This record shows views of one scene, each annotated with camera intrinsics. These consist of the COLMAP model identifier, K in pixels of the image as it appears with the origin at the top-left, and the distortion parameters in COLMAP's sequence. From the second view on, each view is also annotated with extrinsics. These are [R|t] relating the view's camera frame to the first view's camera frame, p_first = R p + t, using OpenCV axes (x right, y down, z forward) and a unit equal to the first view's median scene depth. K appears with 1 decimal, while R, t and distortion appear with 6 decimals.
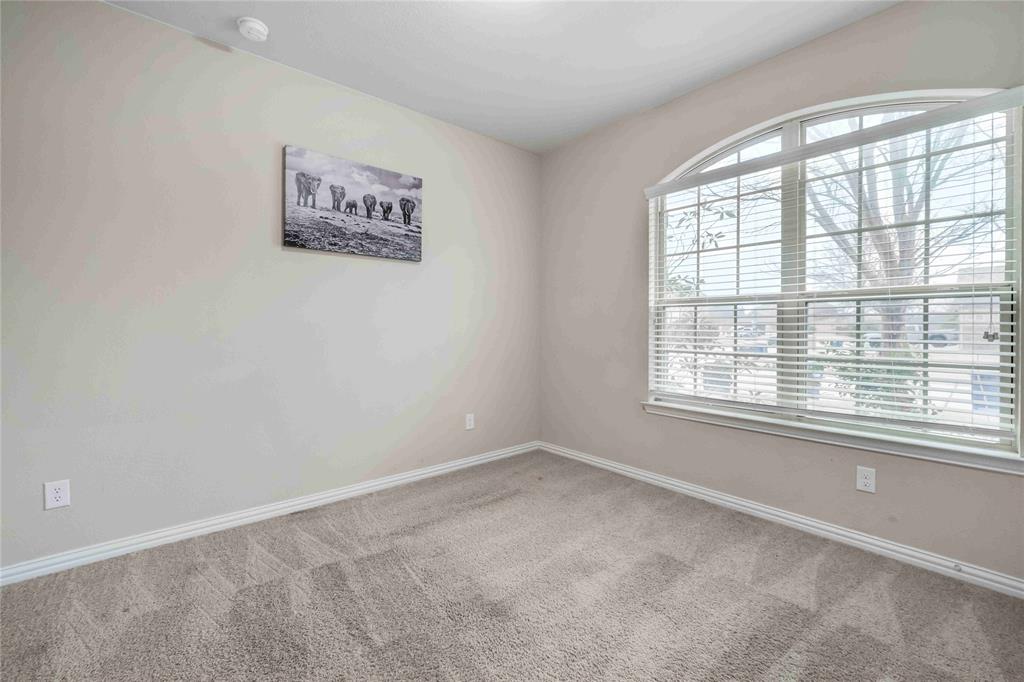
lens RADIAL K [[444.0, 0, 529.9], [0, 444.0, 333.8], [0, 0, 1]] dist [-0.001630, -0.000191]
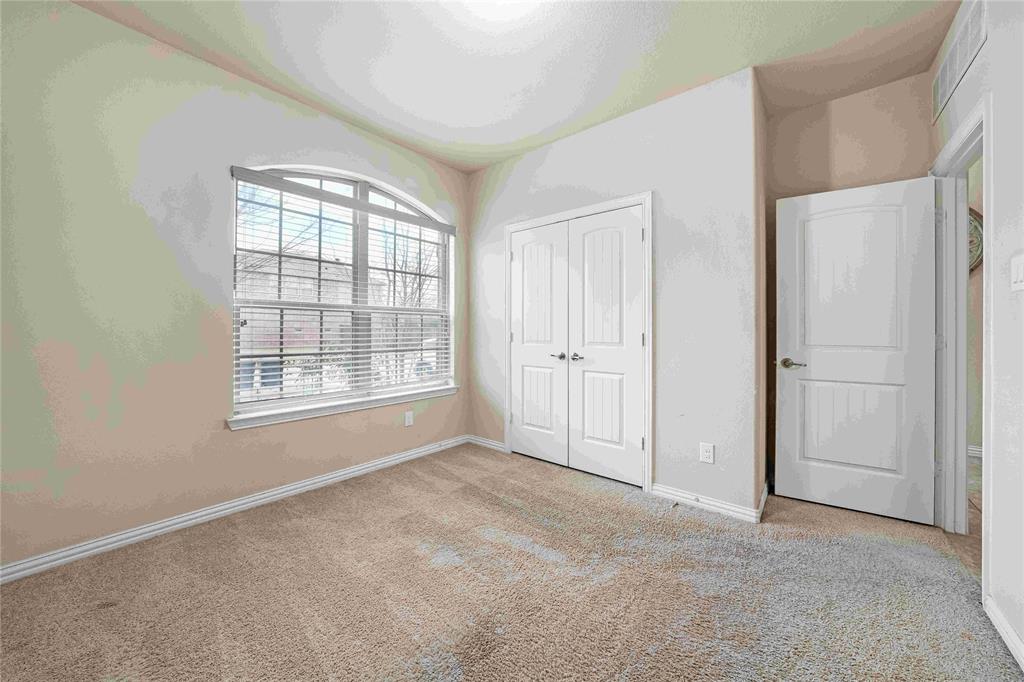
lens RADIAL K [[361.9, 0, 514.2], [0, 361.9, 337.8], [0, 0, 1]] dist [-0.032277, 0.007179]
pose [[-0.138151, -0.022970, 0.990145, -0.606459], [0.014573, 0.999576, 0.025223, -0.013184], [-0.990304, 0.017914, -0.137758, 0.709787]]
